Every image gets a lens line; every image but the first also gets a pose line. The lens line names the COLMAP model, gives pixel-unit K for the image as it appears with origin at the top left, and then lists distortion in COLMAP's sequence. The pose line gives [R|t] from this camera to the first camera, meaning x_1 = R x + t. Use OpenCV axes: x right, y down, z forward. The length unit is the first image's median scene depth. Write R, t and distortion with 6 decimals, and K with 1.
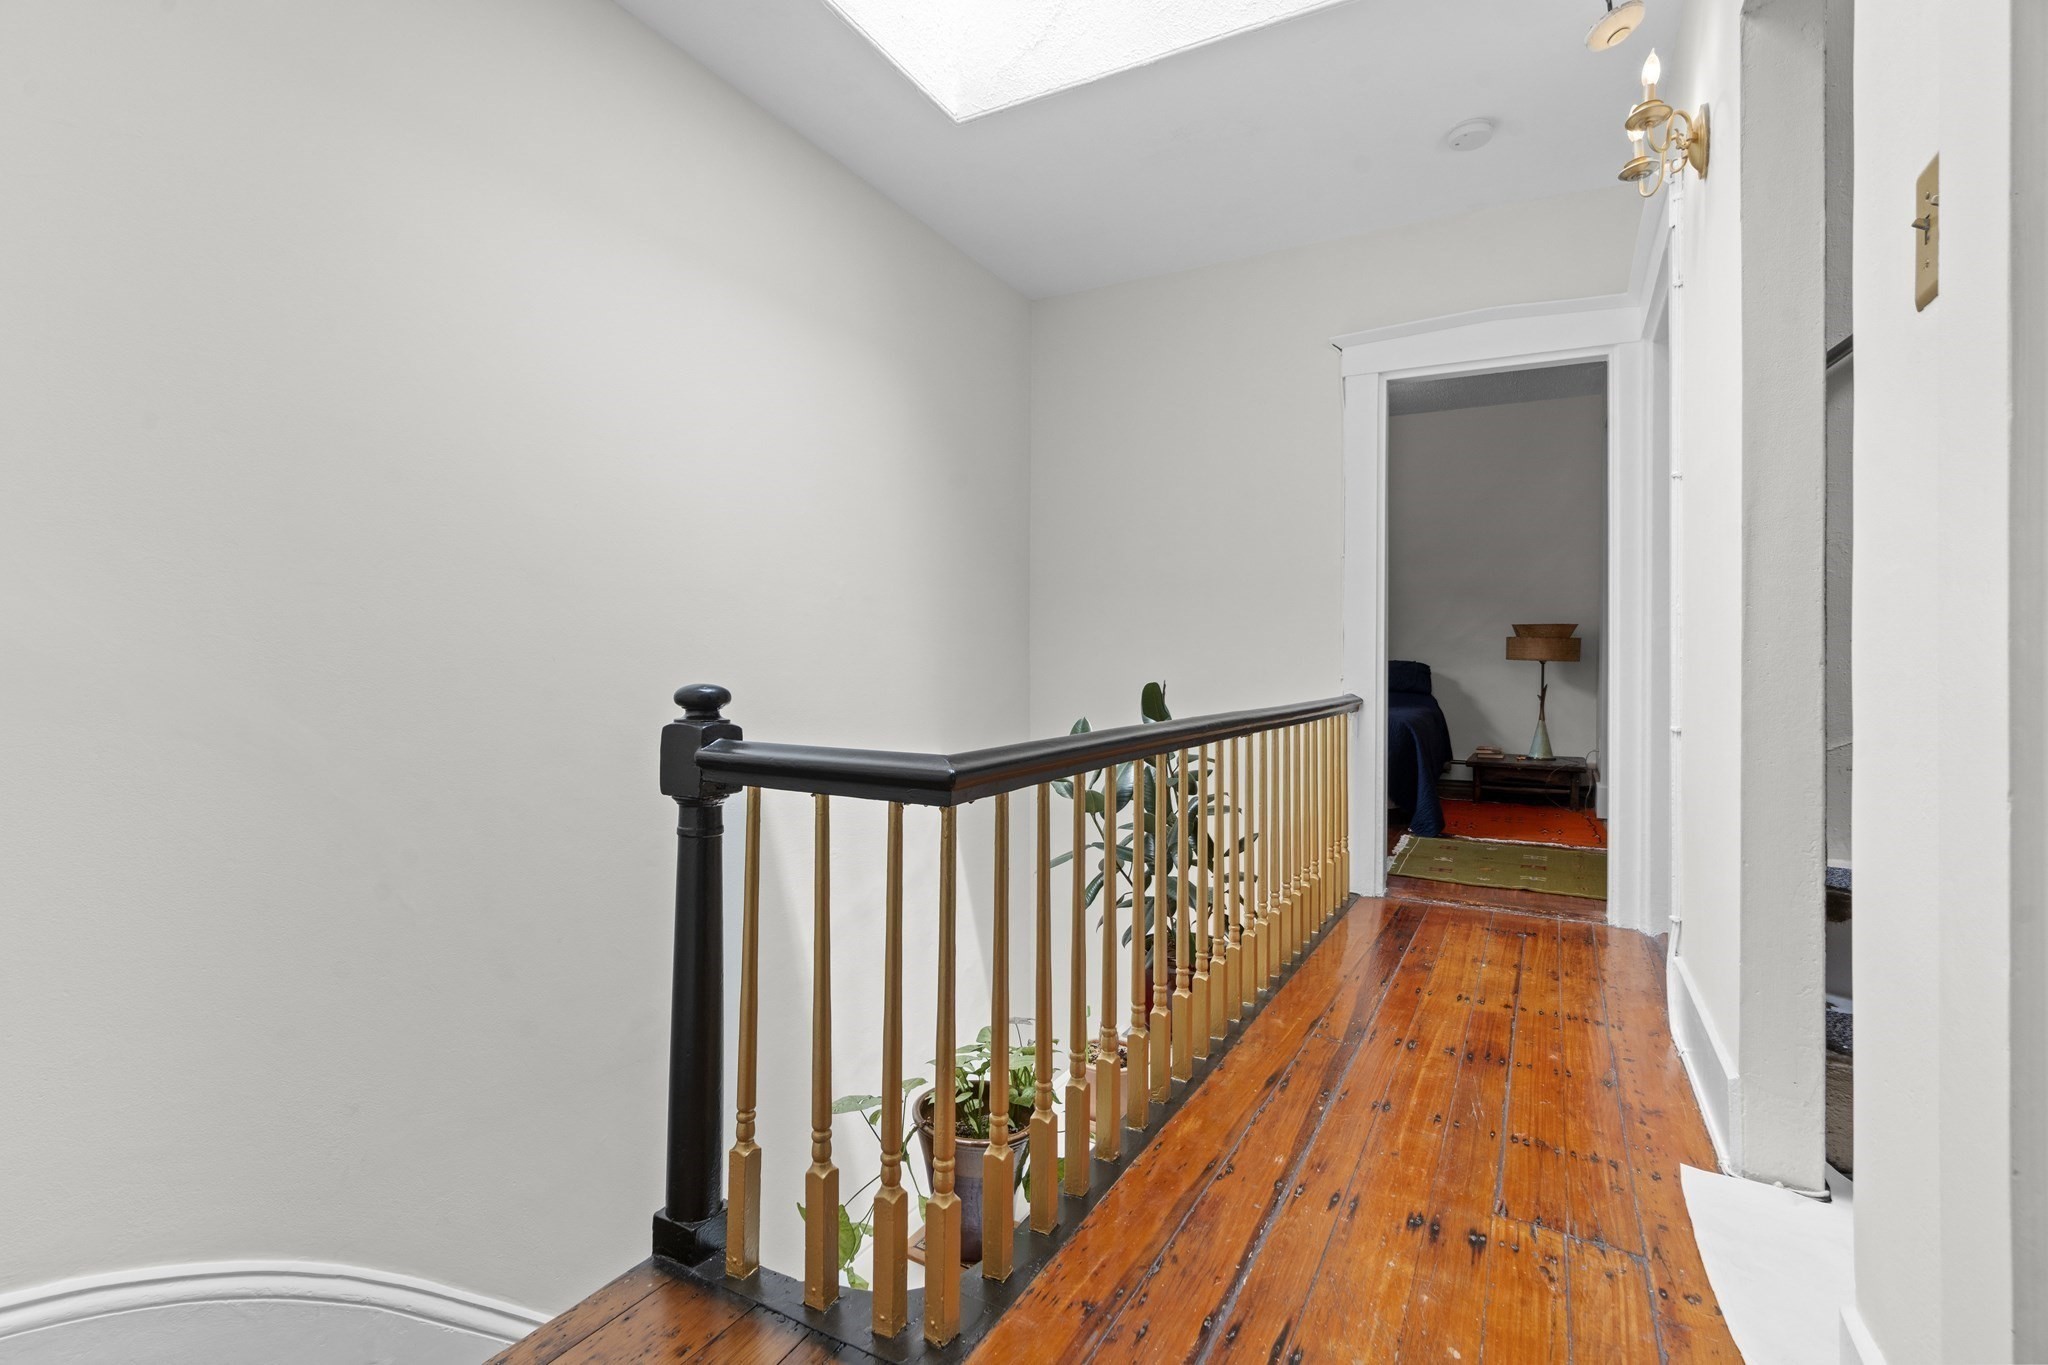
lens RADIAL K [[950.1, 0, 1012.3], [0, 950.1, 662.0], [0, 0, 1]] dist [-0.020618, 0.009386]
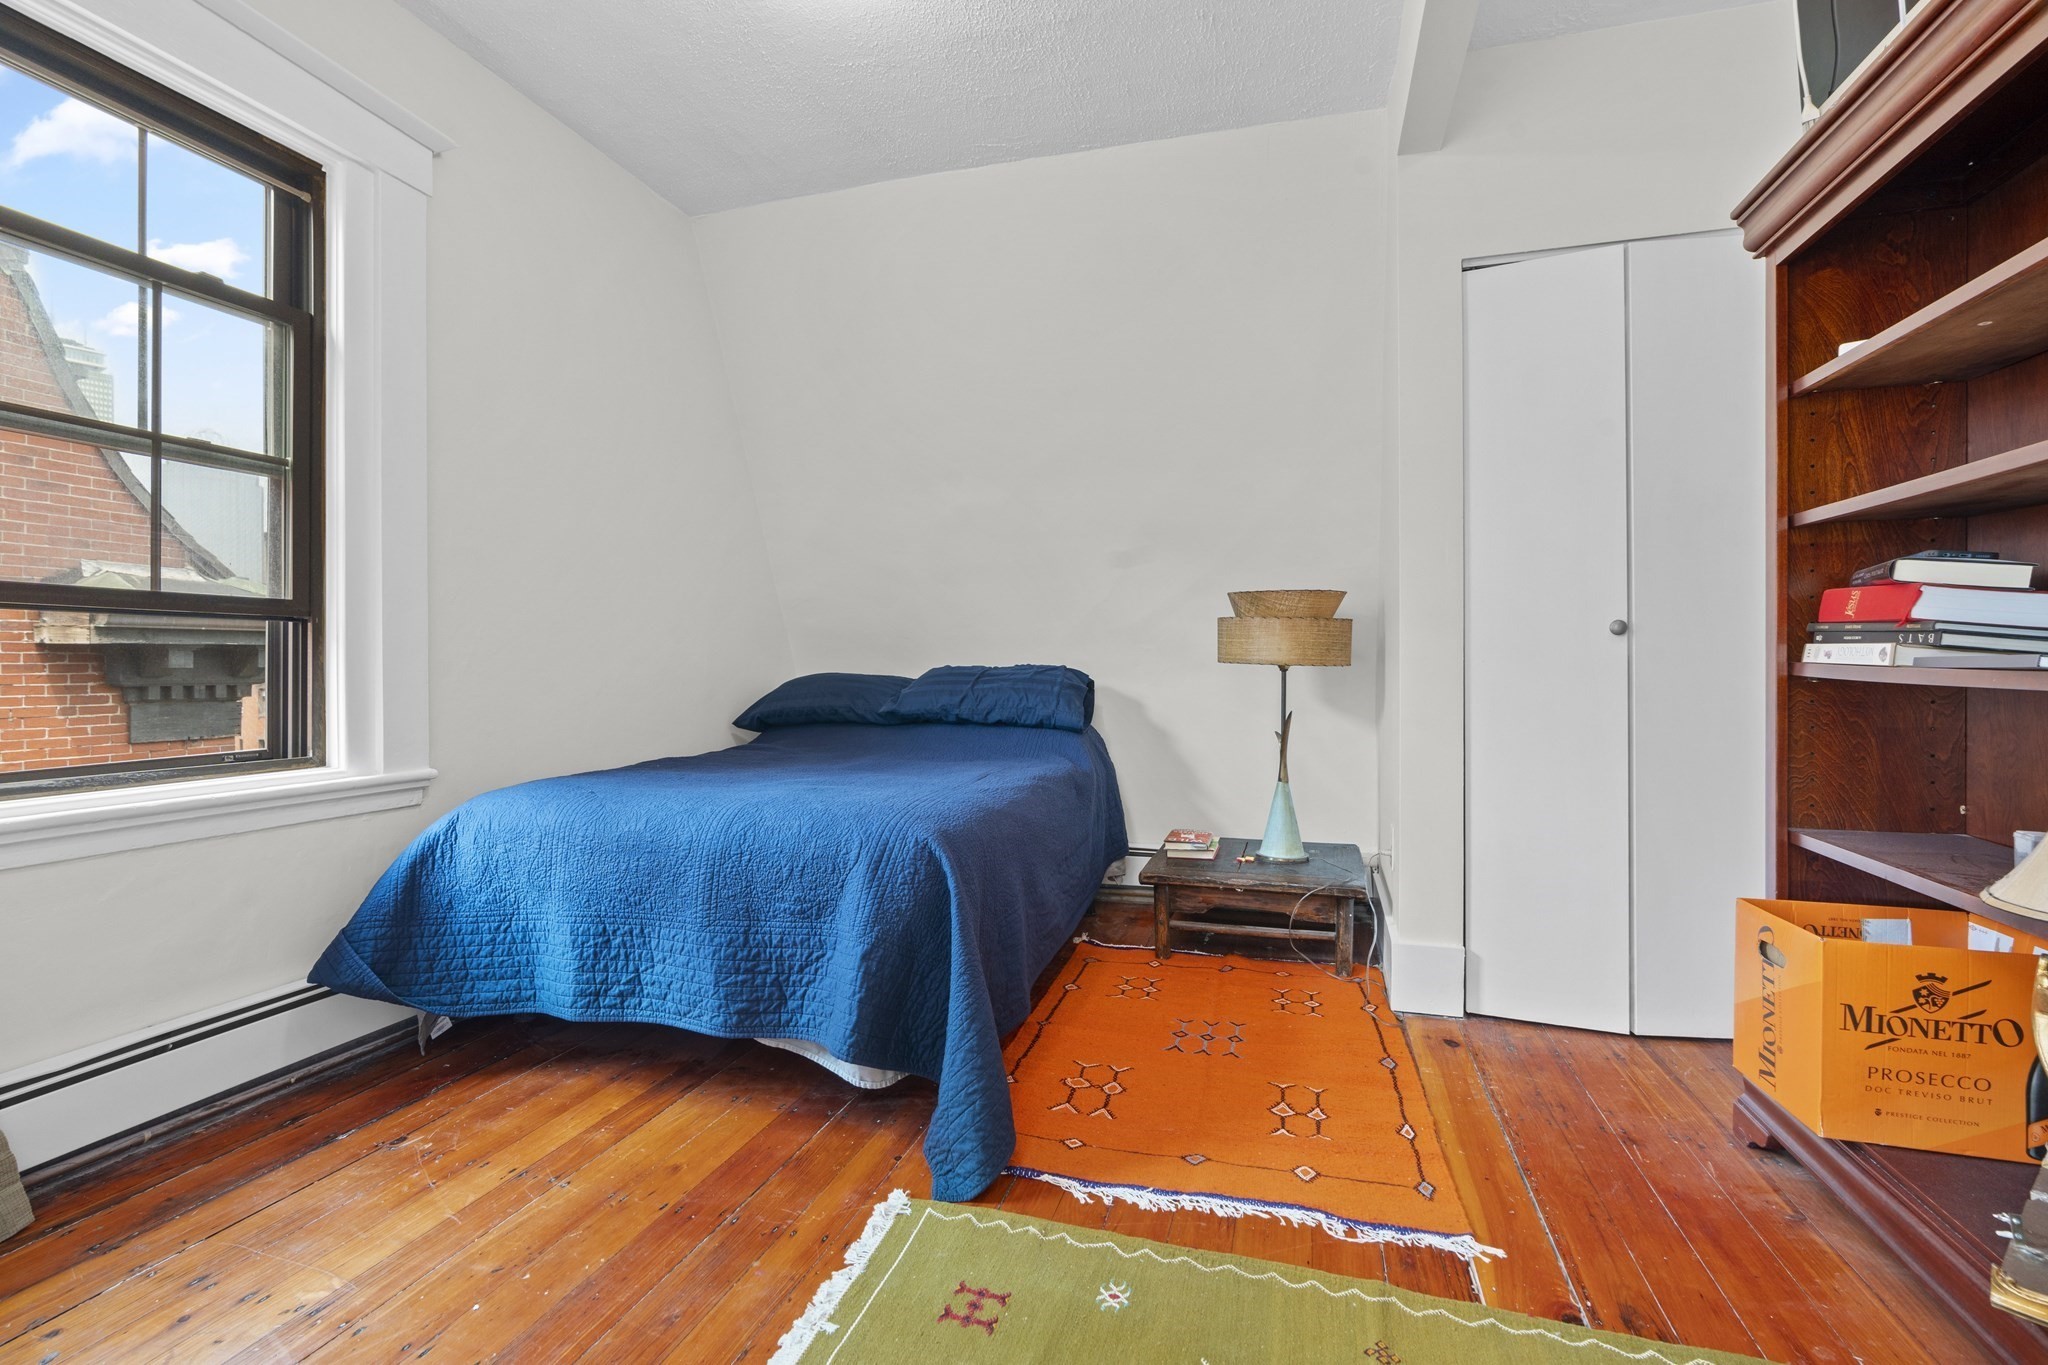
lens RADIAL K [[950.1, 0, 1027.3], [0, 950.1, 678.9], [0, 0, 1]] dist [-0.020618, 0.009386]
pose [[0.973162, -0.011878, 0.229815, 0.312968], [0.009260, 0.999879, 0.012468, -0.001175], [-0.229935, -0.010005, 0.973155, 0.540550]]
